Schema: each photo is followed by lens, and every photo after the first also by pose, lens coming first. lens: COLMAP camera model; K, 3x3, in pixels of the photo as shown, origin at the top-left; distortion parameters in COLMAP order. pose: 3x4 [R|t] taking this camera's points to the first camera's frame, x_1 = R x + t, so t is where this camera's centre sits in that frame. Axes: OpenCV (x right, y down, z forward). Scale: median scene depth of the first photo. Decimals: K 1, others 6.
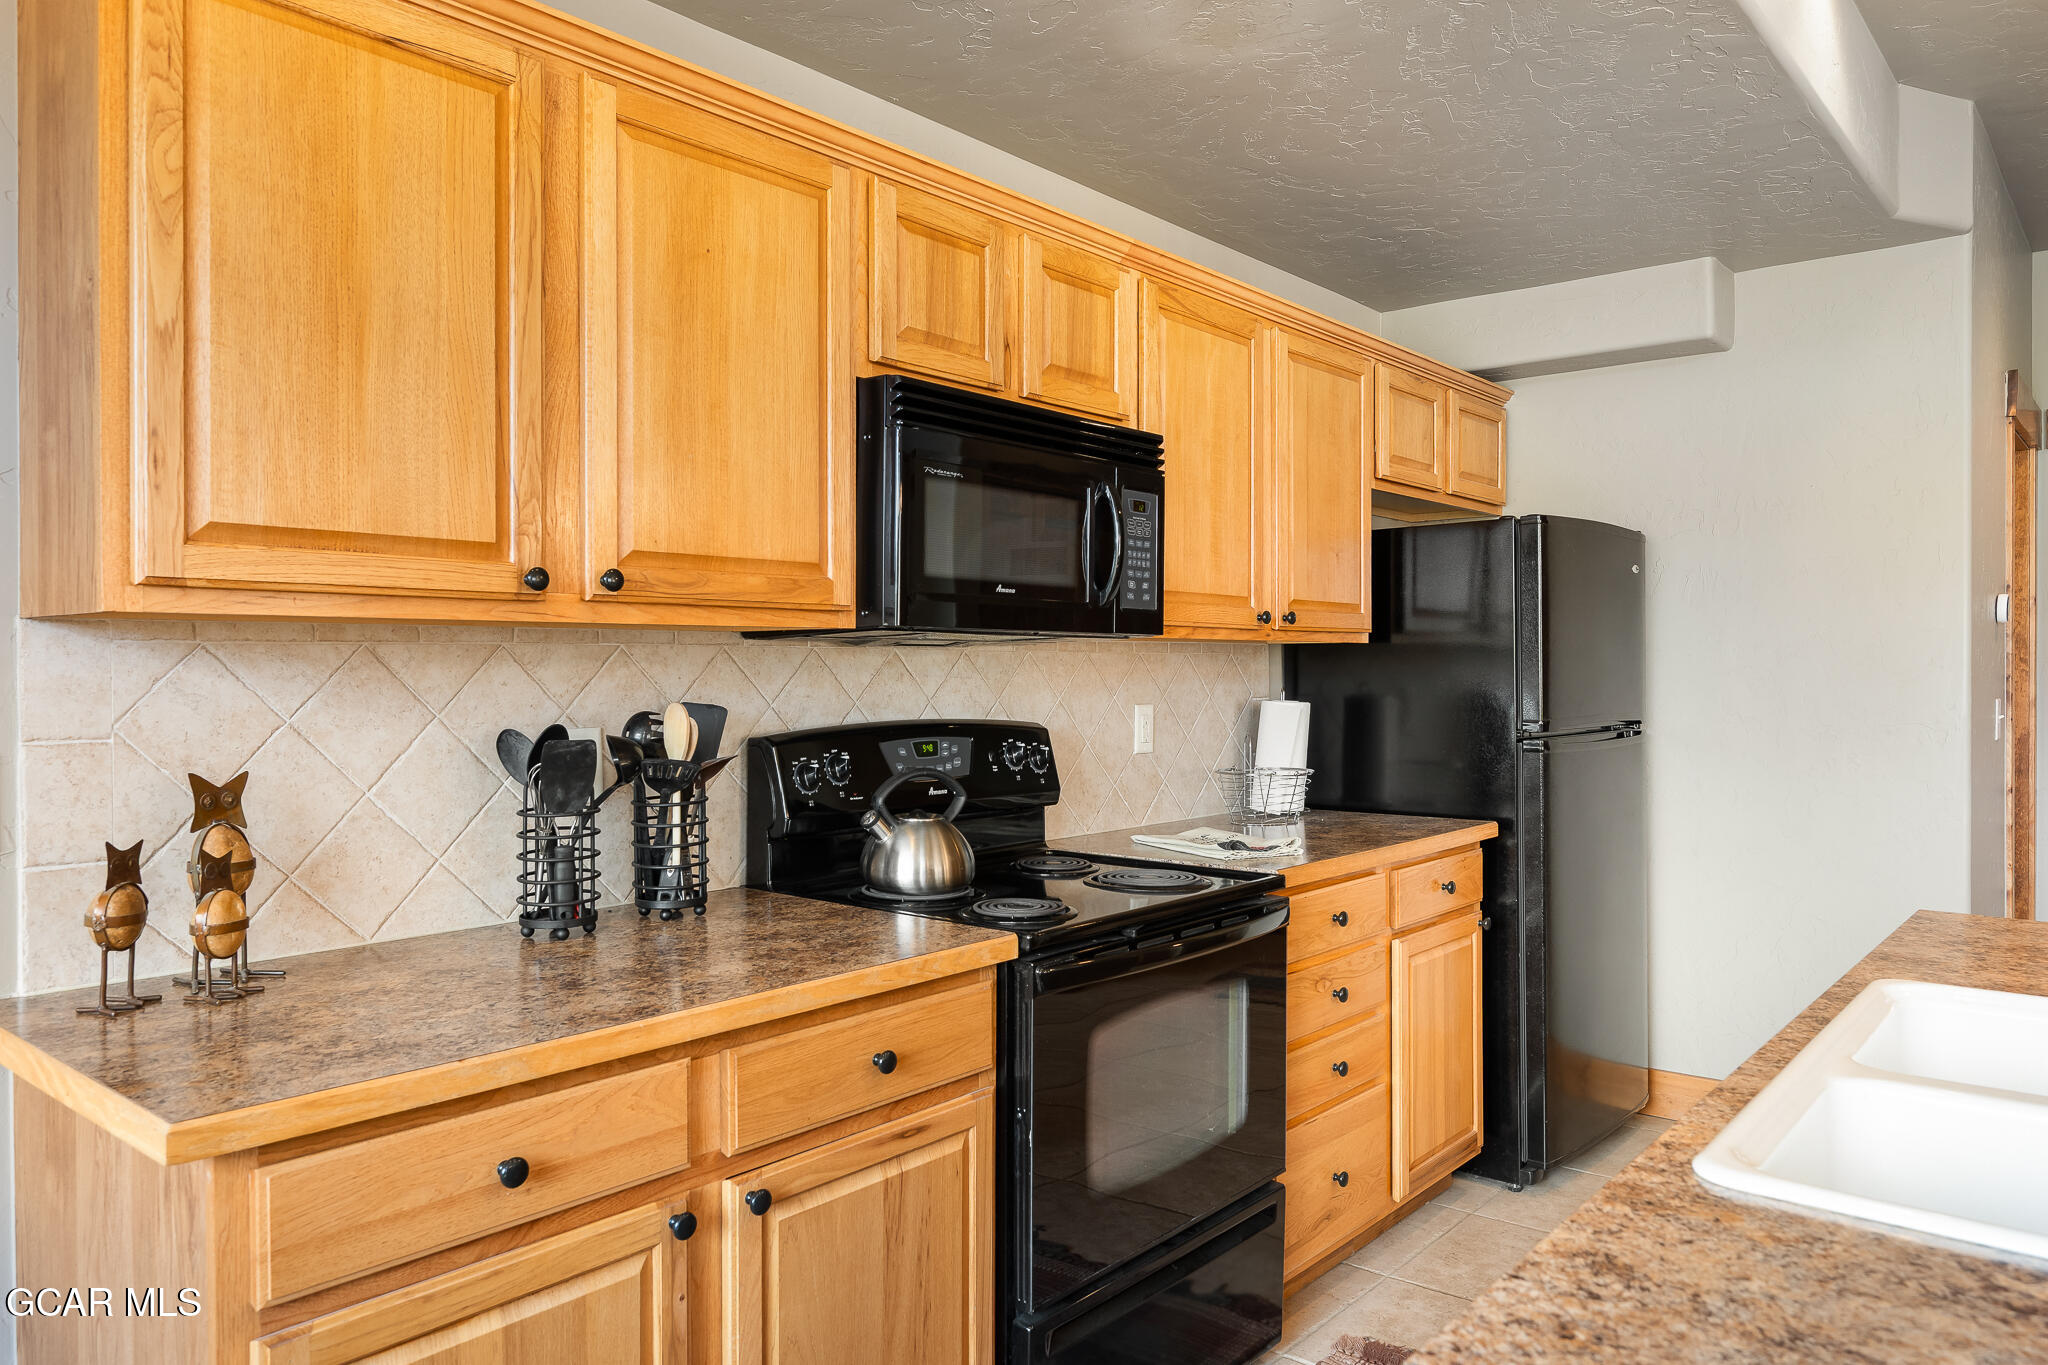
lens RADIAL K [[1395.2, 0, 1022.4], [0, 1395.2, 681.2], [0, 0, 1]] dist [-0.007553, 0.001577]
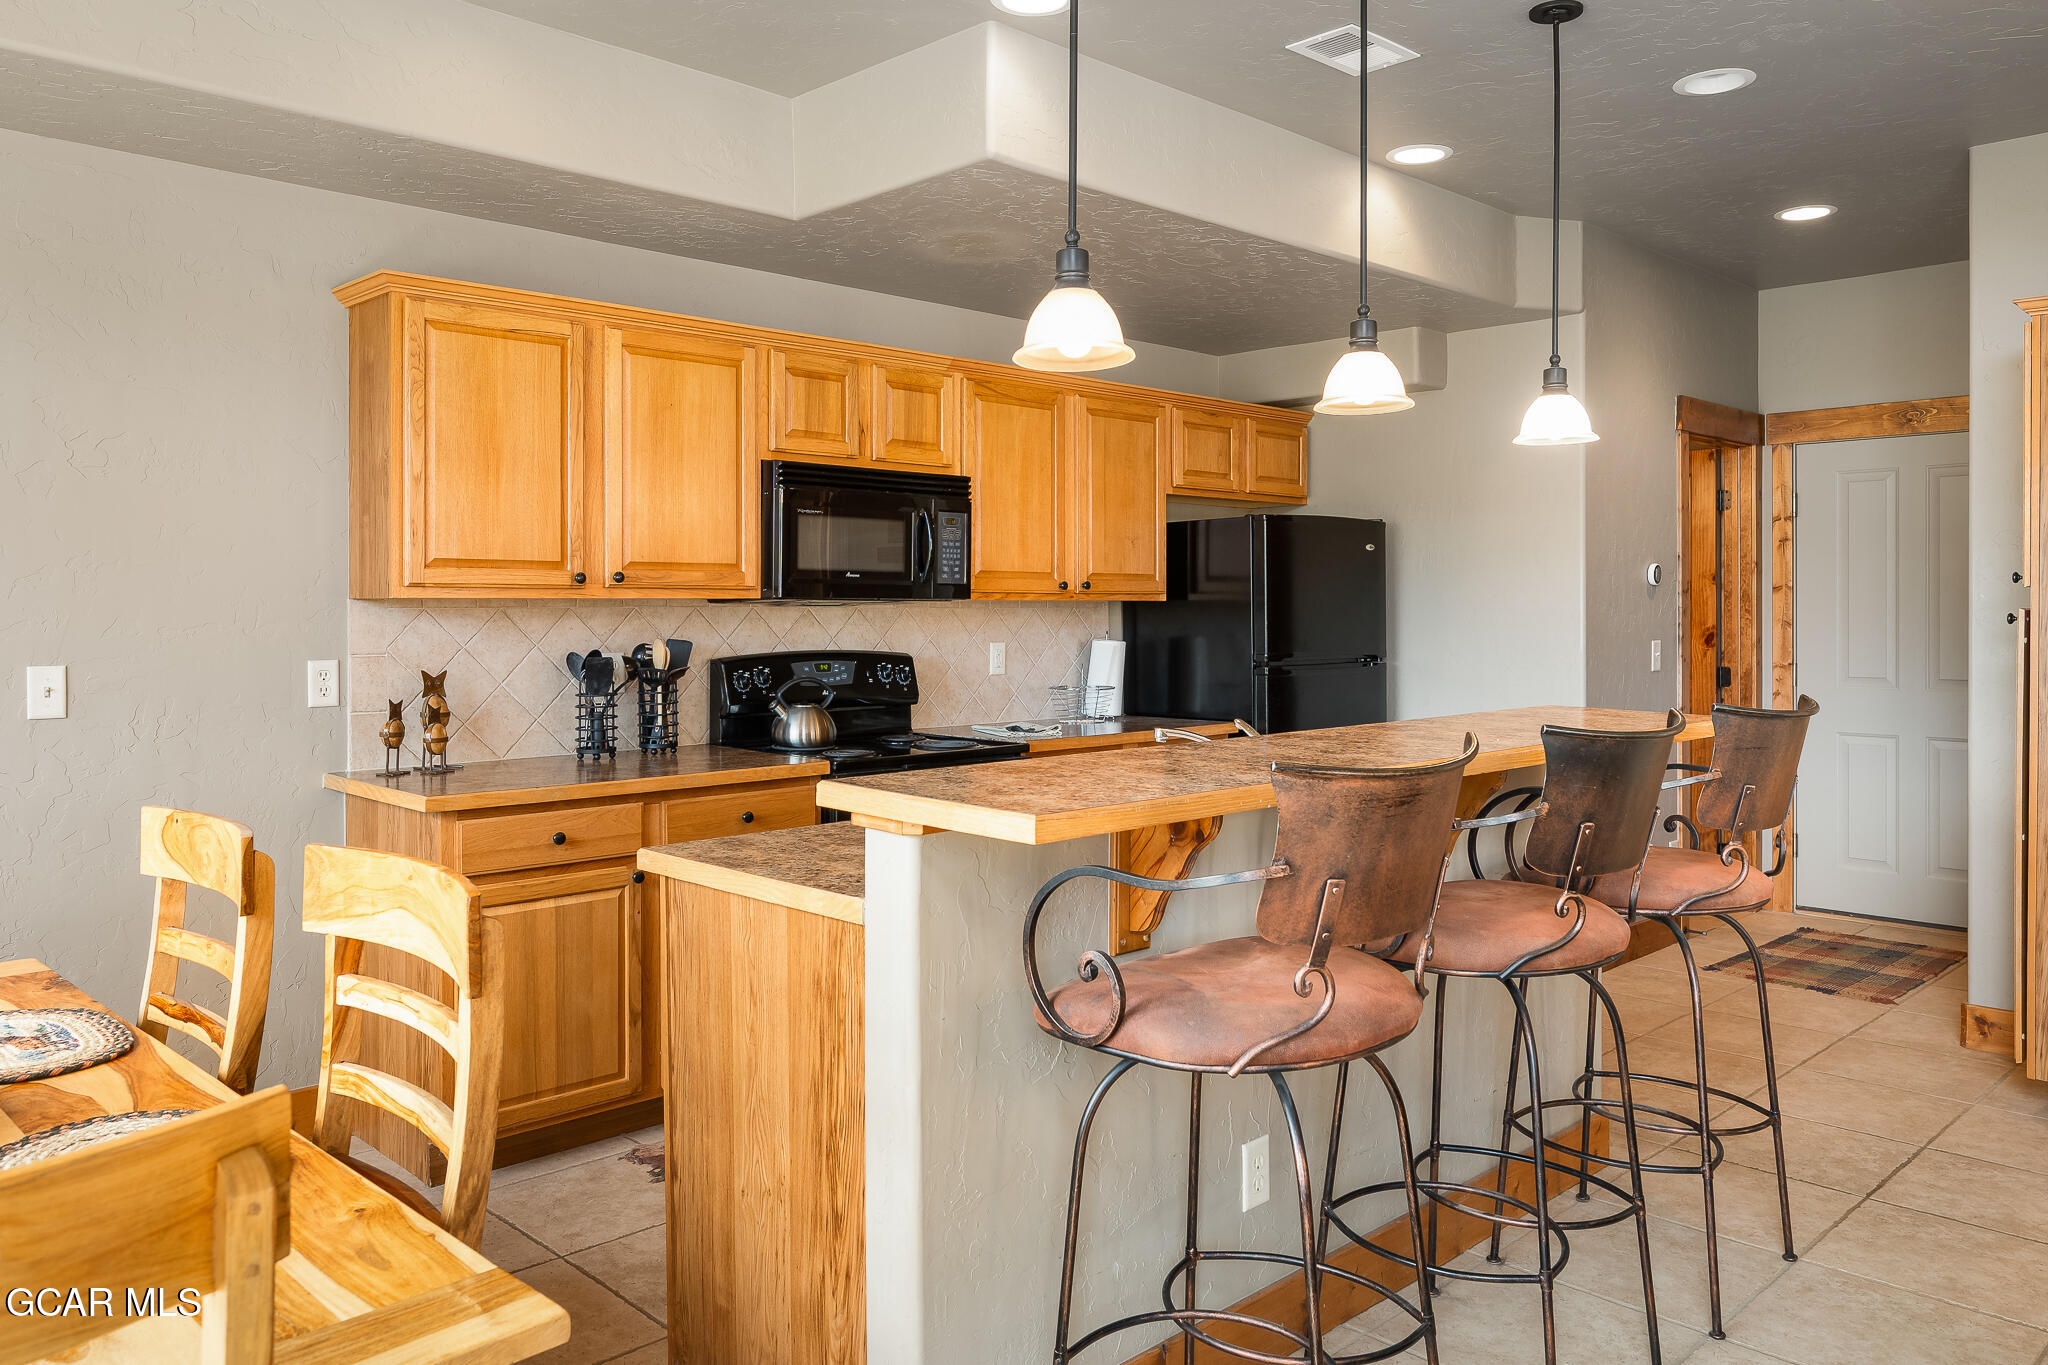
lens RADIAL K [[1461.9, 0, 1024.1], [0, 1461.9, 614.5], [0, 0, 1]] dist [-0.007866, -0.003617]
pose [[0.994711, -0.000194, -0.102711, 0.458040], [-0.000493, 0.999978, -0.006665, -0.004662], [0.102710, 0.006681, 0.994689, -0.940882]]
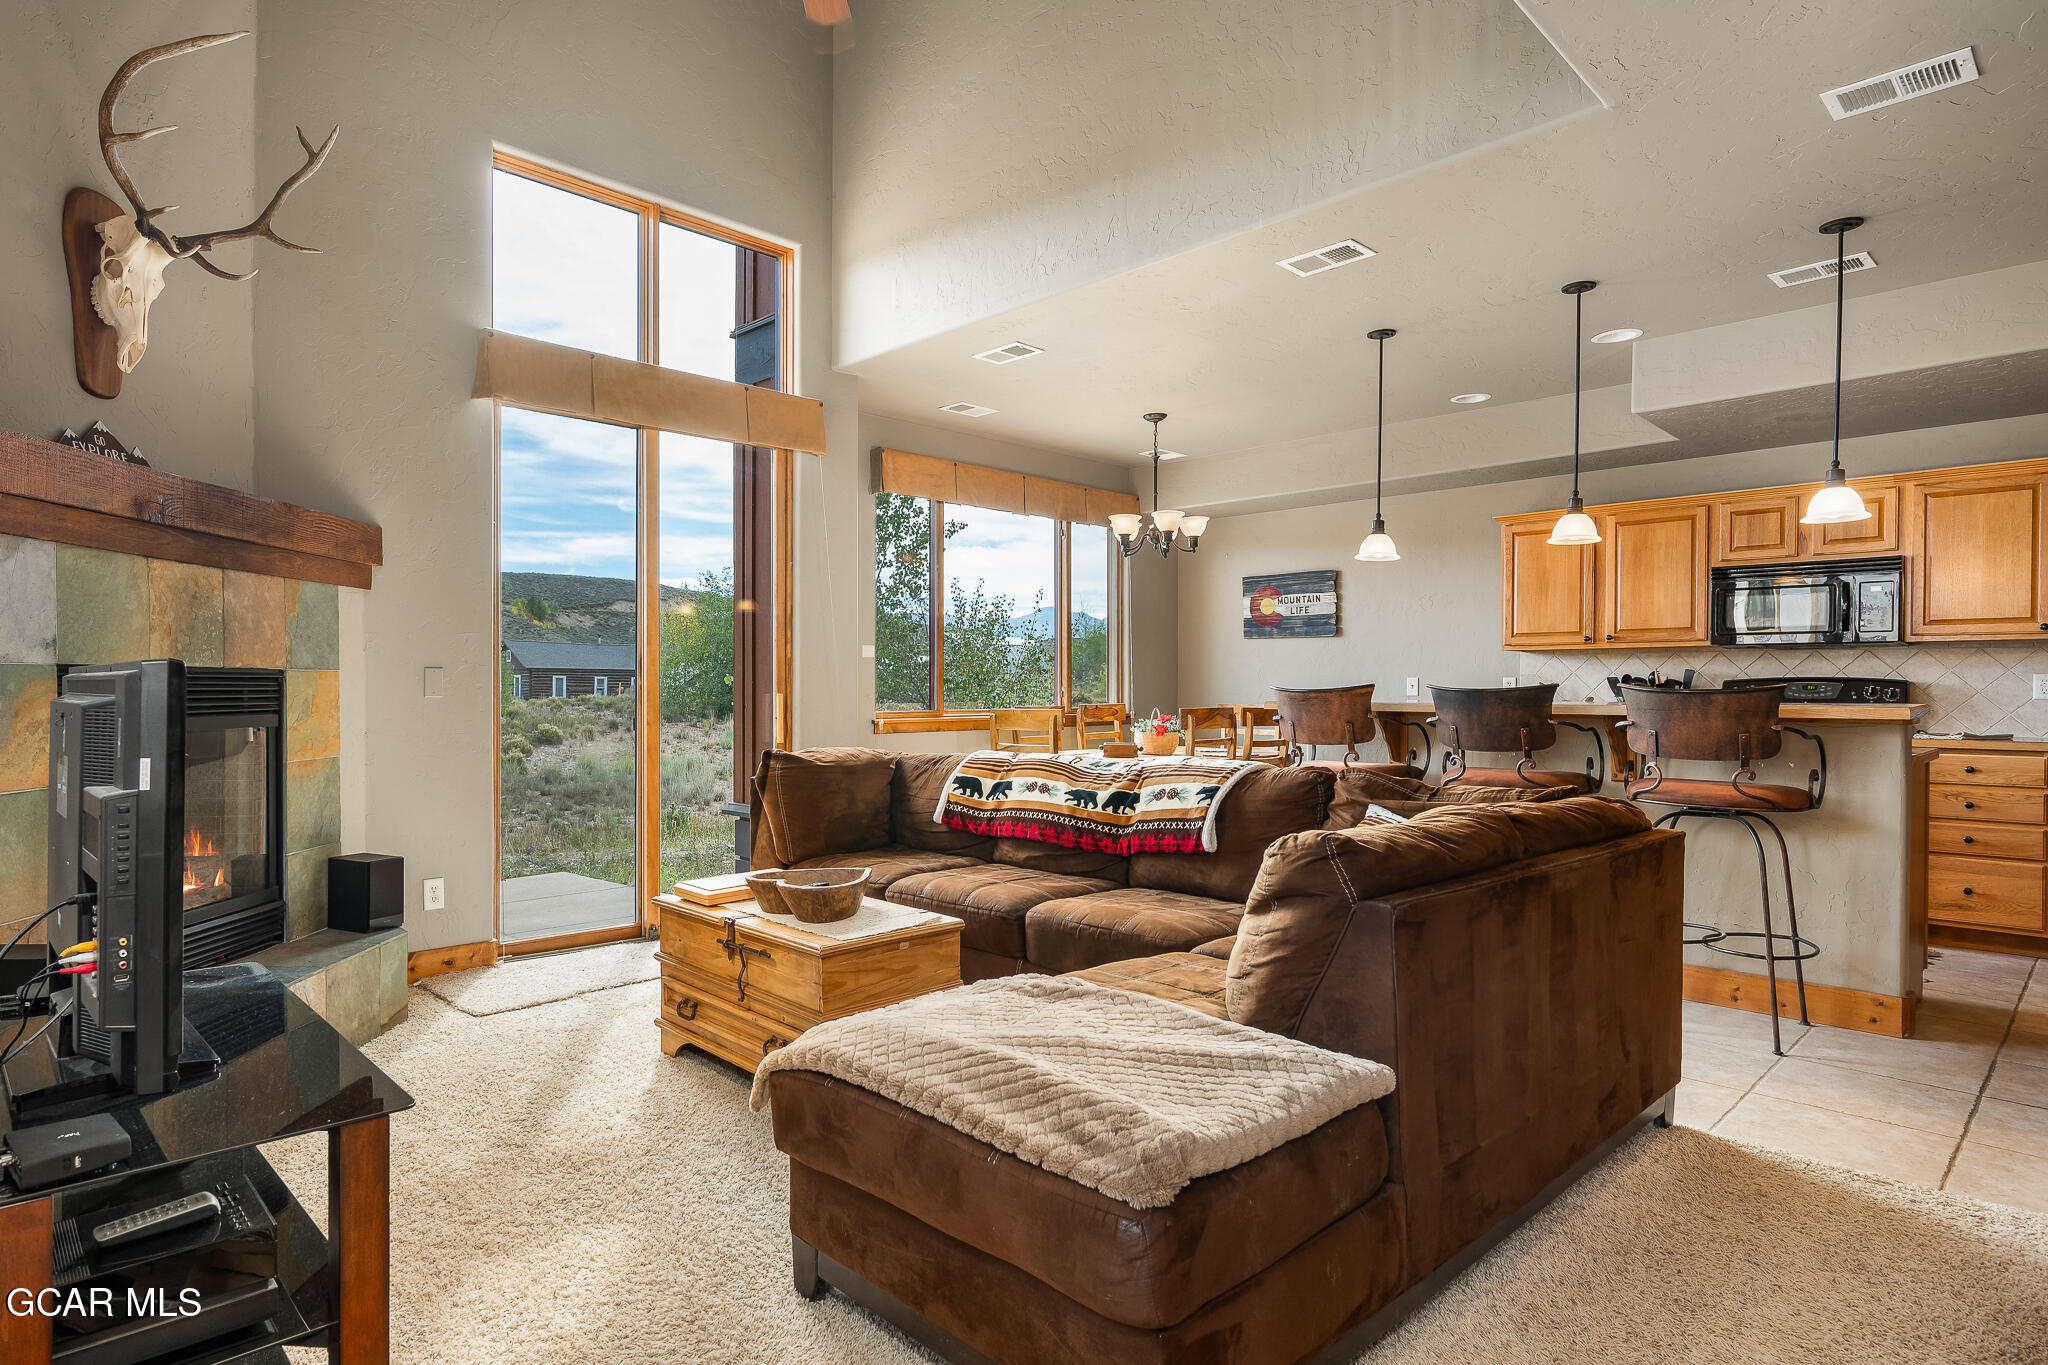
lens RADIAL K [[1126.3, 0, 934.2], [0, 1126.3, 710.5], [0, 0, 1]] dist [-0.000591, -0.001826]
pose [[-0.147864, 0.022955, -0.988741, 2.999405], [-0.012639, 0.999605, 0.025098, 0.077055], [0.988927, 0.016207, -0.147515, -0.434958]]
